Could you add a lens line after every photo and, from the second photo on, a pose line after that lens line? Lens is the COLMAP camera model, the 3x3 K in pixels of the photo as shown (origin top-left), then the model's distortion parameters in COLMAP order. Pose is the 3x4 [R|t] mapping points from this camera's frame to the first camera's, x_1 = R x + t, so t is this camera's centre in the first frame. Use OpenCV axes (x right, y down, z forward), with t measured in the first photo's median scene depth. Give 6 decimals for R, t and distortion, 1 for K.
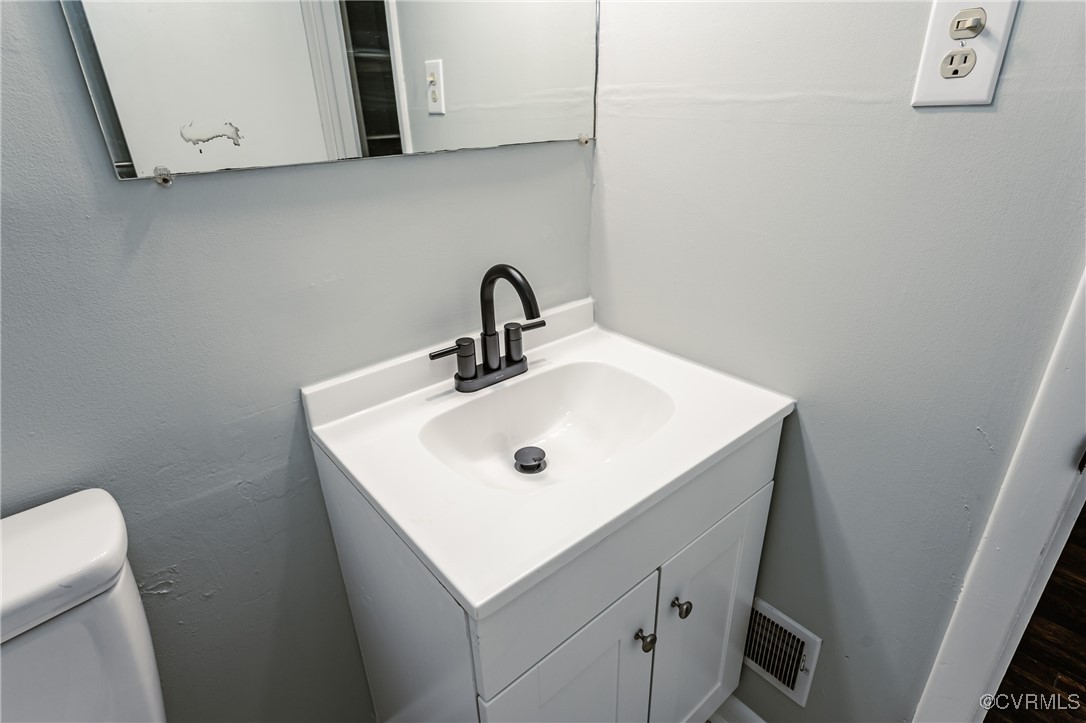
lens RADIAL K [[570.8, 0, 539.0], [0, 570.8, 362.7], [0, 0, 1]] dist [-0.002715, 0.001472]
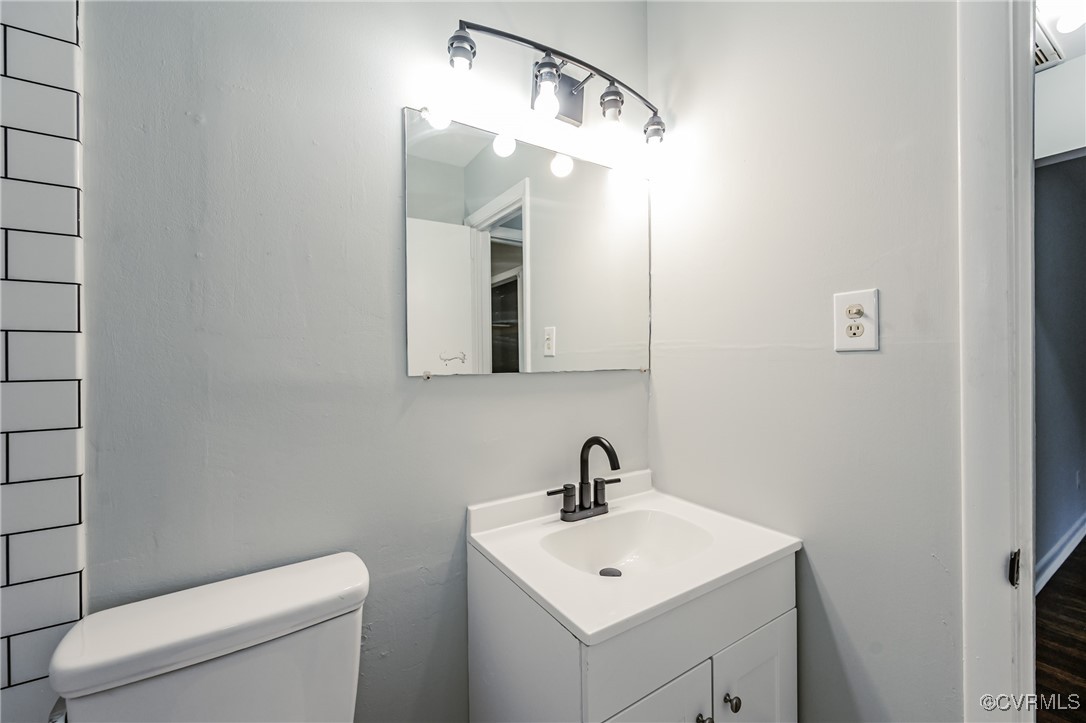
lens RADIAL K [[437.4, 0, 546.1], [0, 437.4, 352.8], [0, 0, 1]] dist [0.001878, -0.000034]
pose [[0.992048, 0.020803, -0.124132, -0.053378], [-0.071248, 0.905835, -0.417595, 0.138230], [0.103756, 0.423119, 0.900114, -0.234417]]
